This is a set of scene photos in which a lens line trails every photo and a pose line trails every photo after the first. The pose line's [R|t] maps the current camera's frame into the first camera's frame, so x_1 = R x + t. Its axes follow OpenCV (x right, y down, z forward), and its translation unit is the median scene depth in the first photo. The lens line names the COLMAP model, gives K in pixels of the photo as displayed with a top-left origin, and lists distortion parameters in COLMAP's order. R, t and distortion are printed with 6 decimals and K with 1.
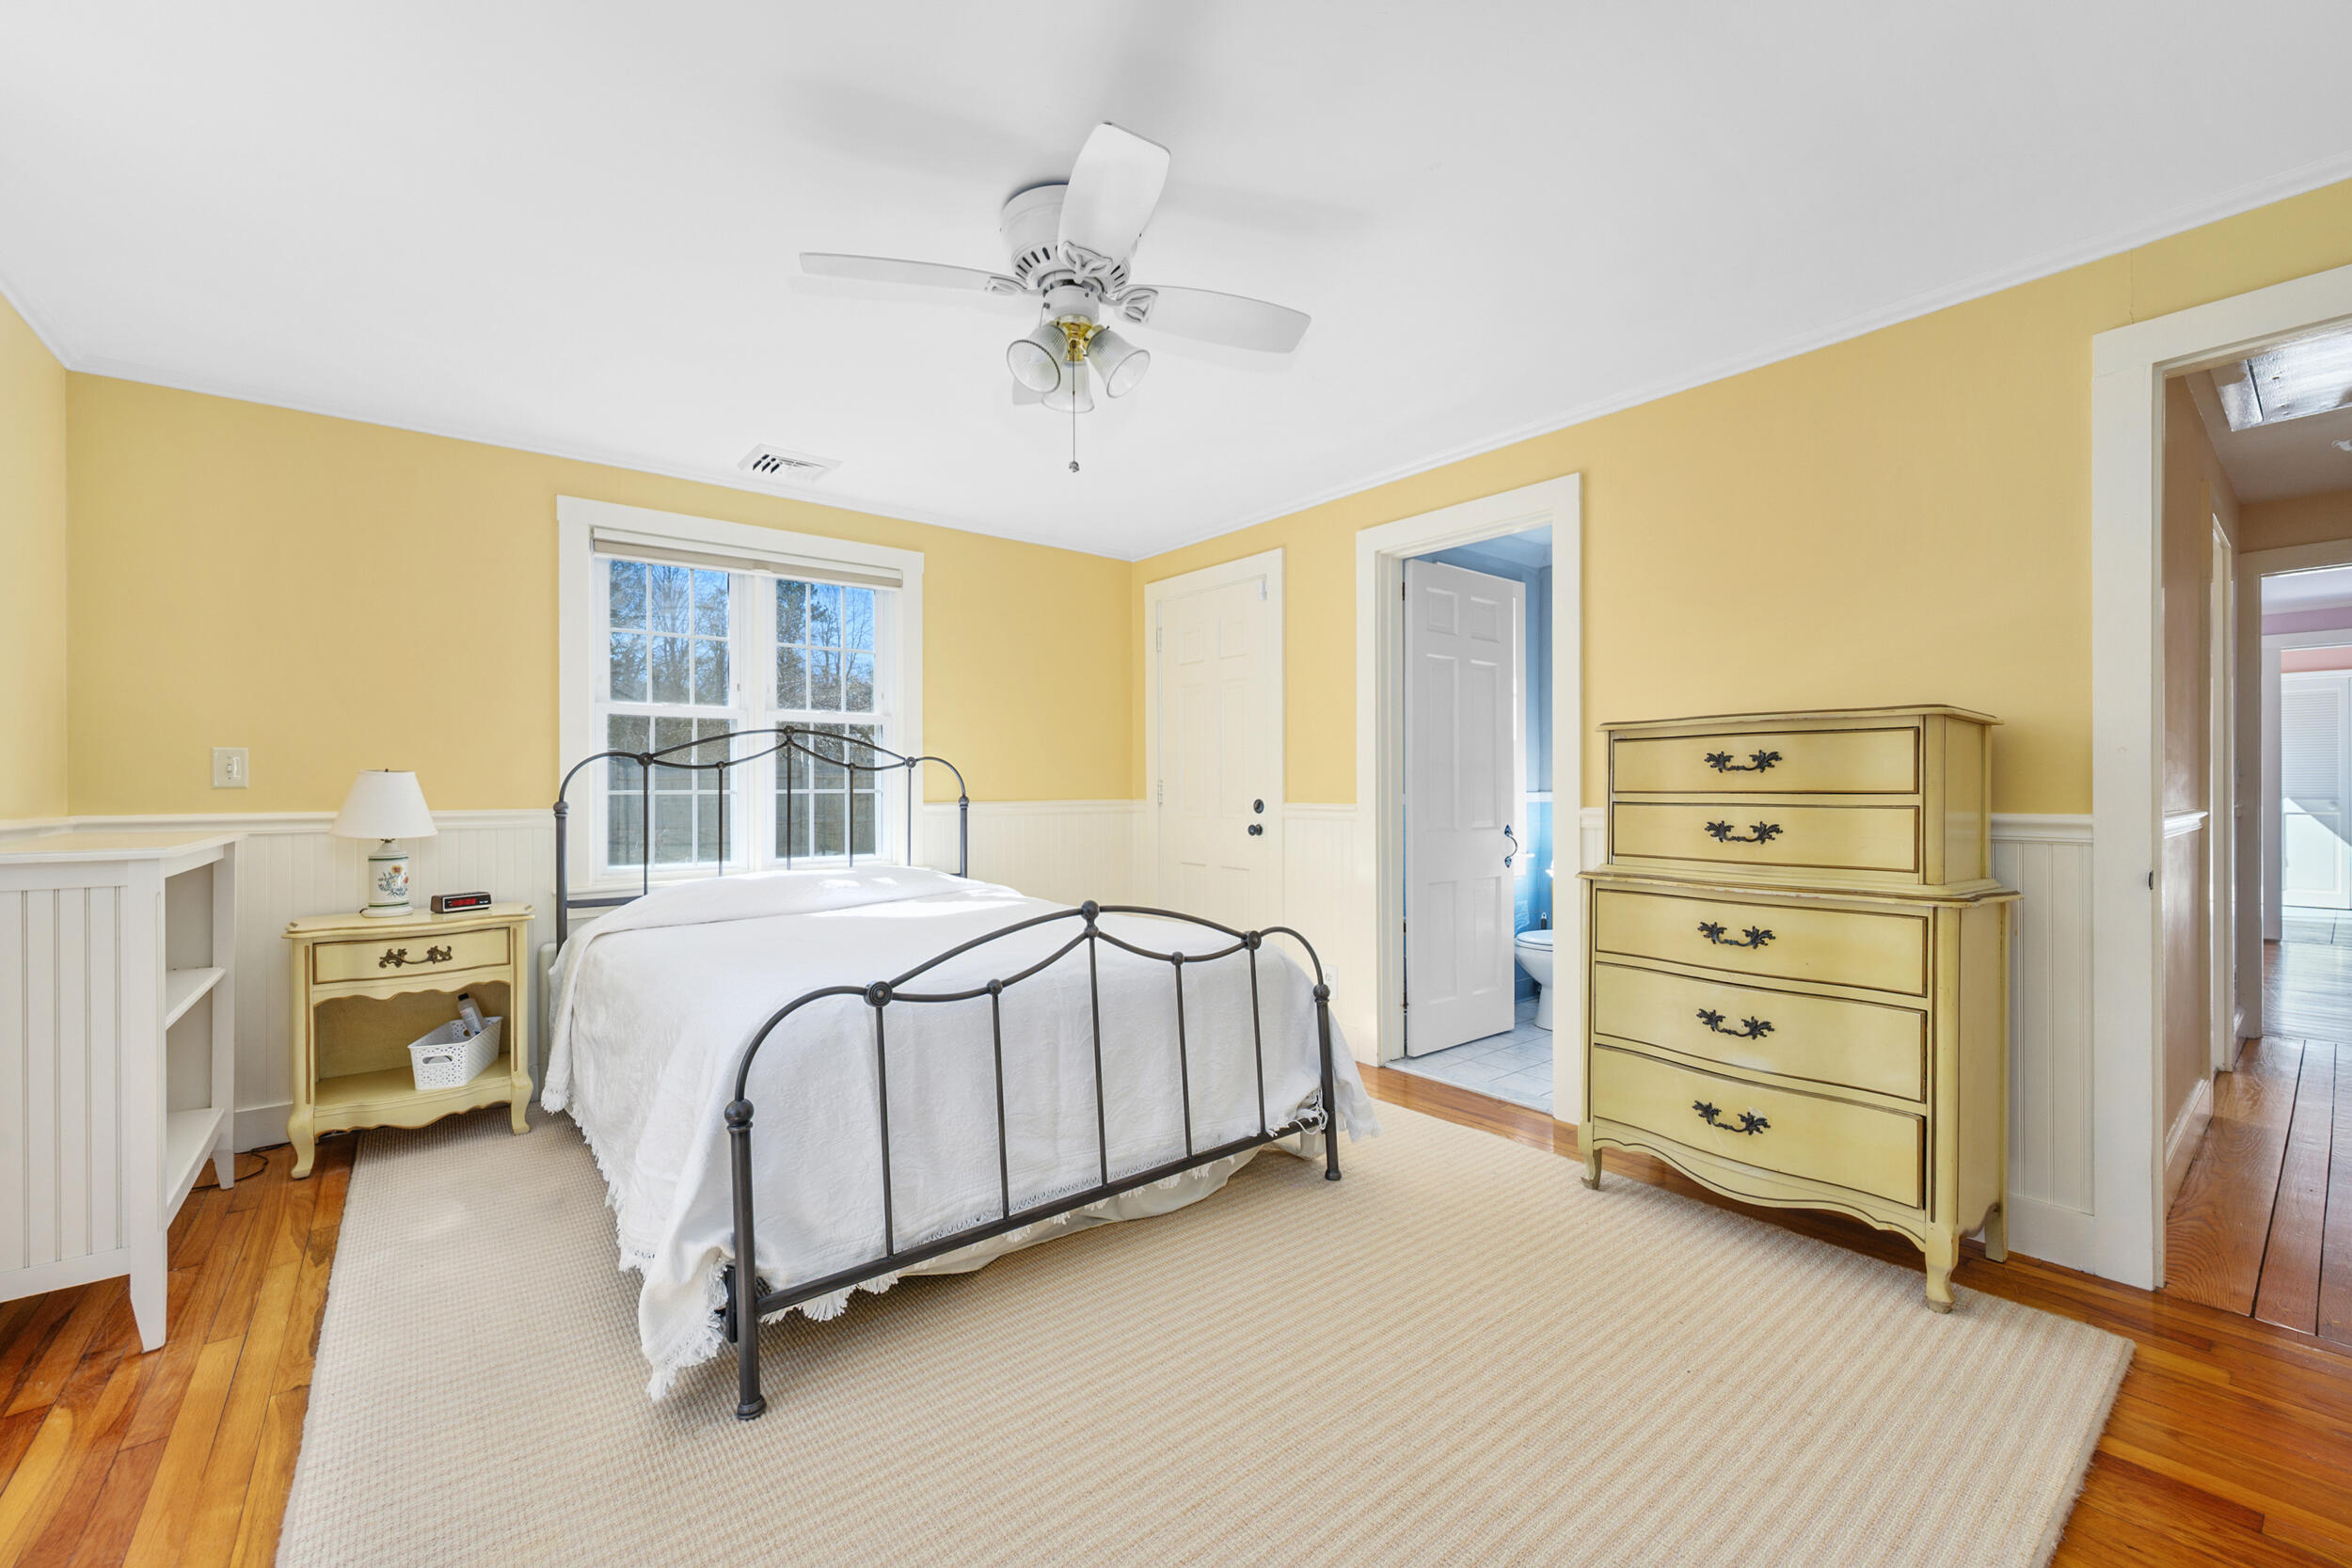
lens RADIAL K [[921.3, 0, 1221.0], [0, 921.3, 783.9], [0, 0, 1]] dist [0.003597, -0.000151]
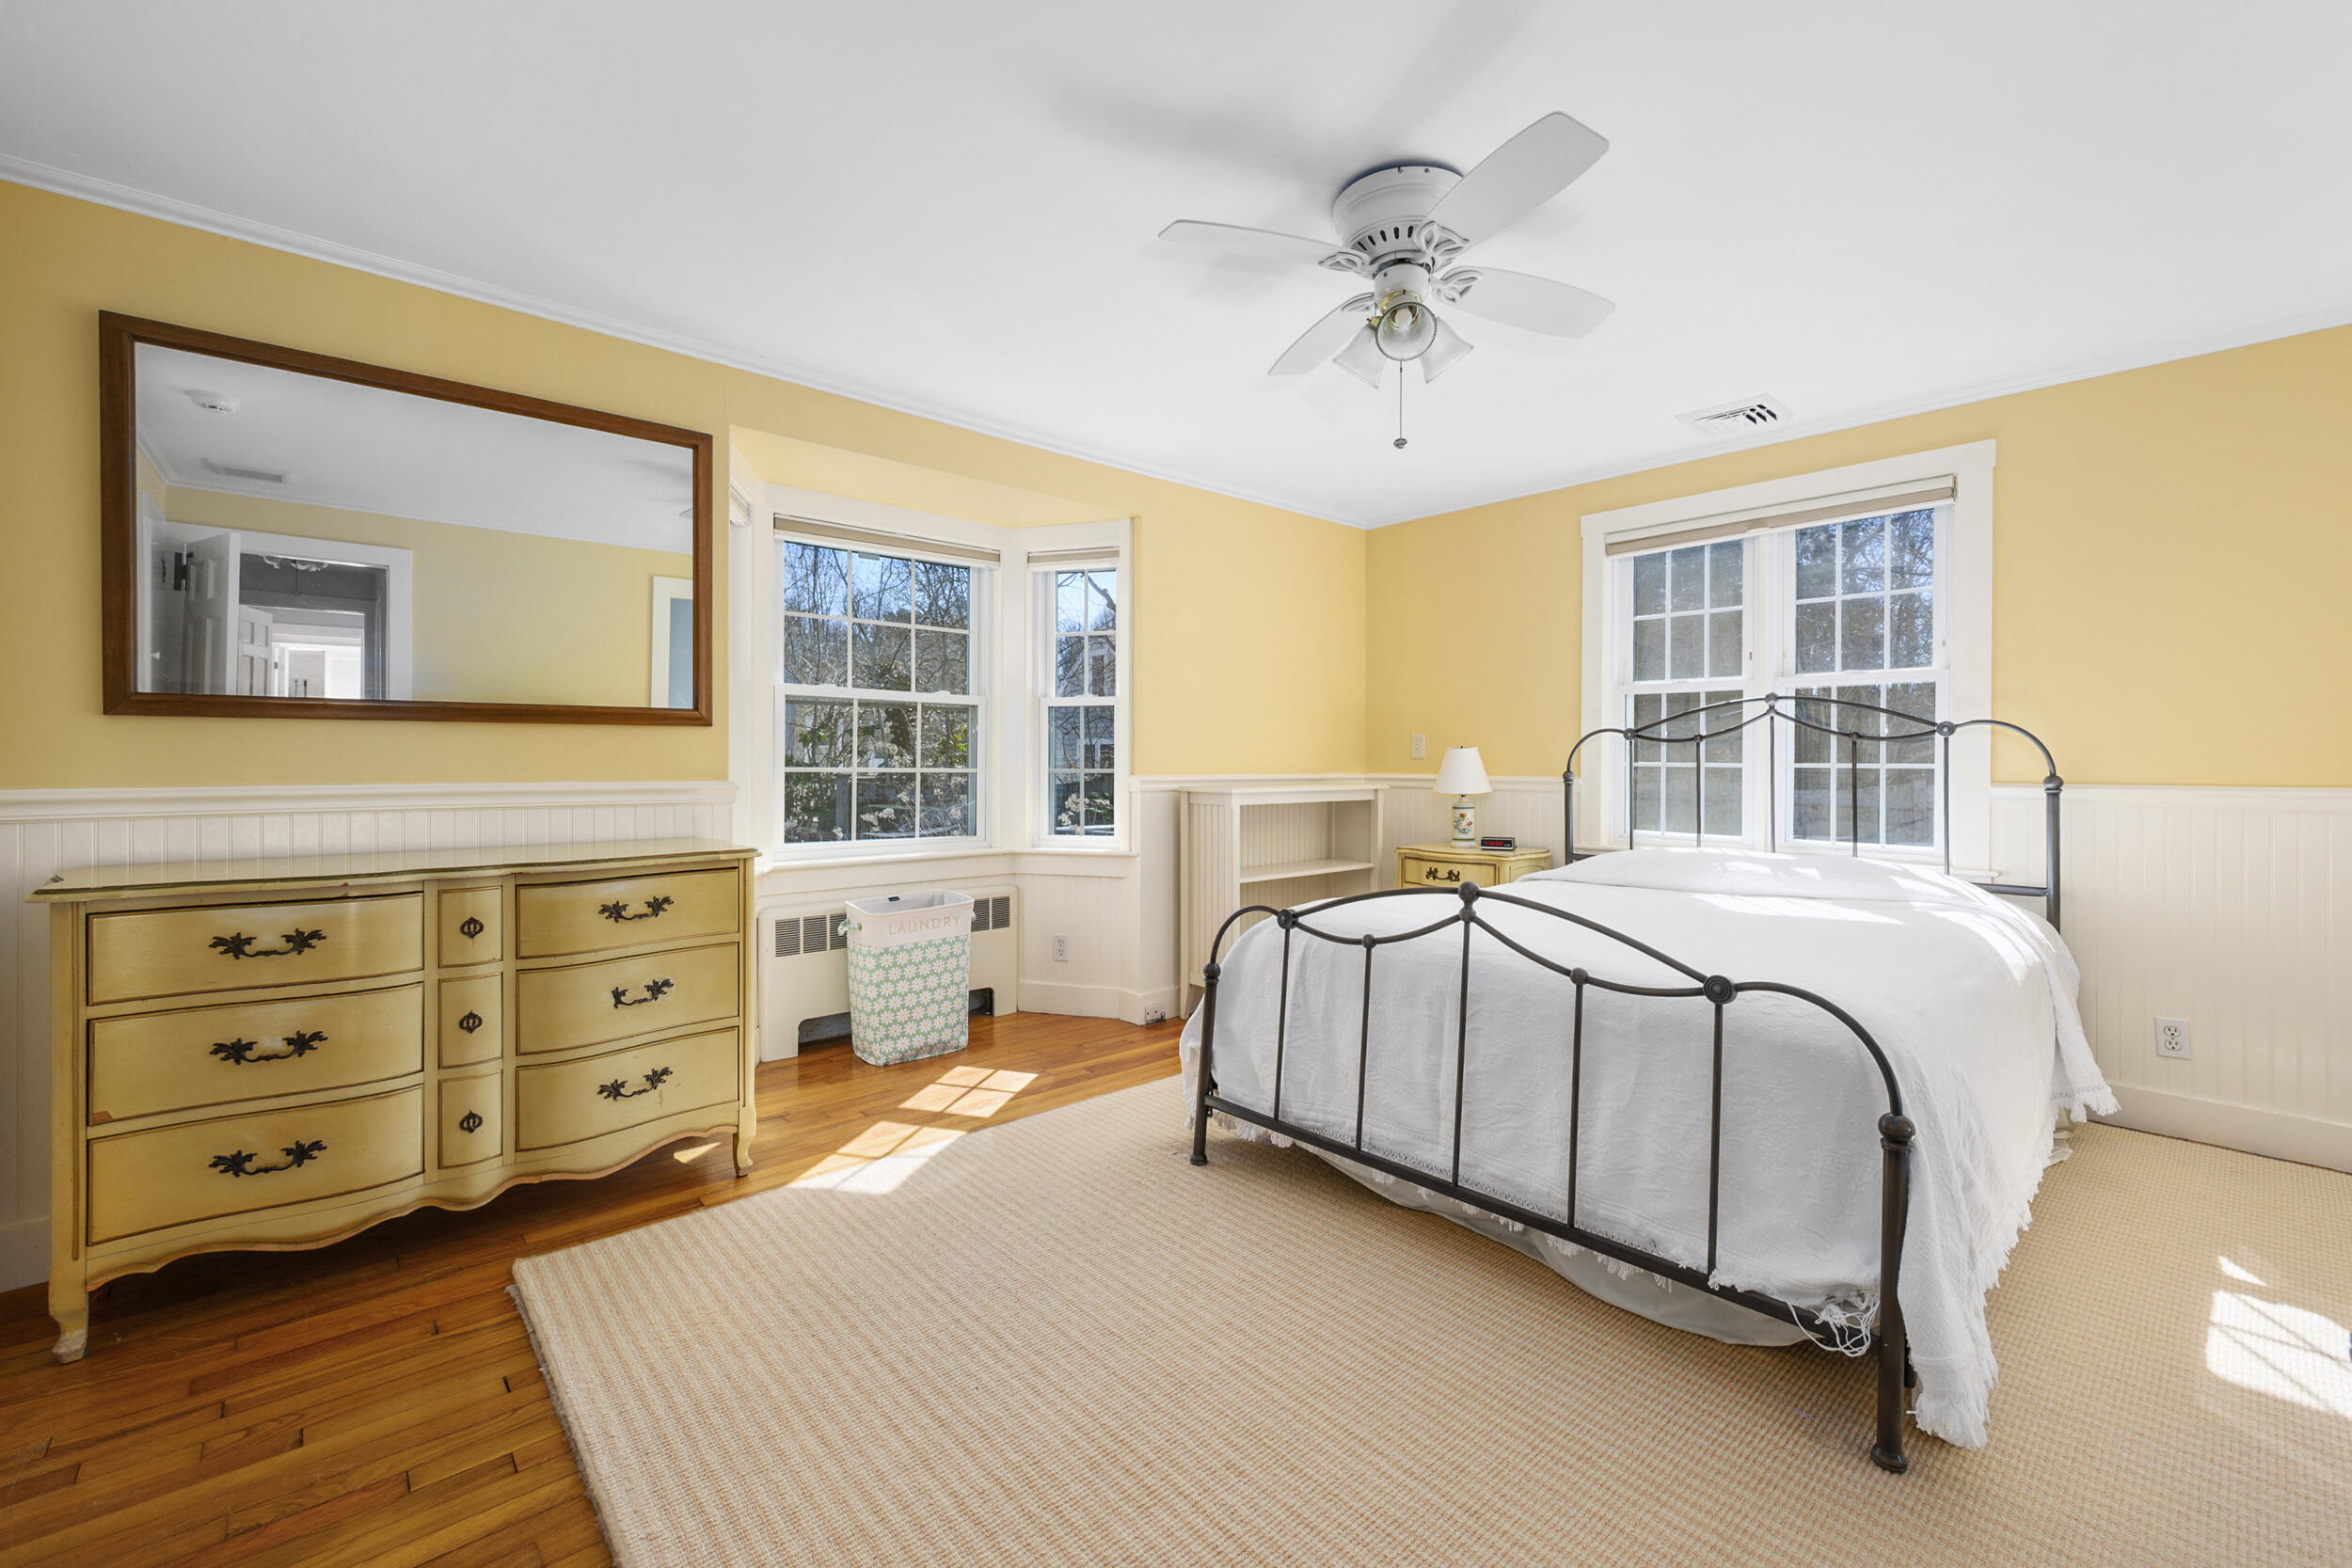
lens RADIAL K [[996.4, 0, 1214.7], [0, 996.4, 758.6], [0, 0, 1]] dist [0.011726, 0.000168]
pose [[0.082718, 0.005561, -0.996557, 0.615693], [-0.002976, 0.999981, 0.005334, -0.002805], [0.996569, 0.002524, 0.082733, 0.475170]]
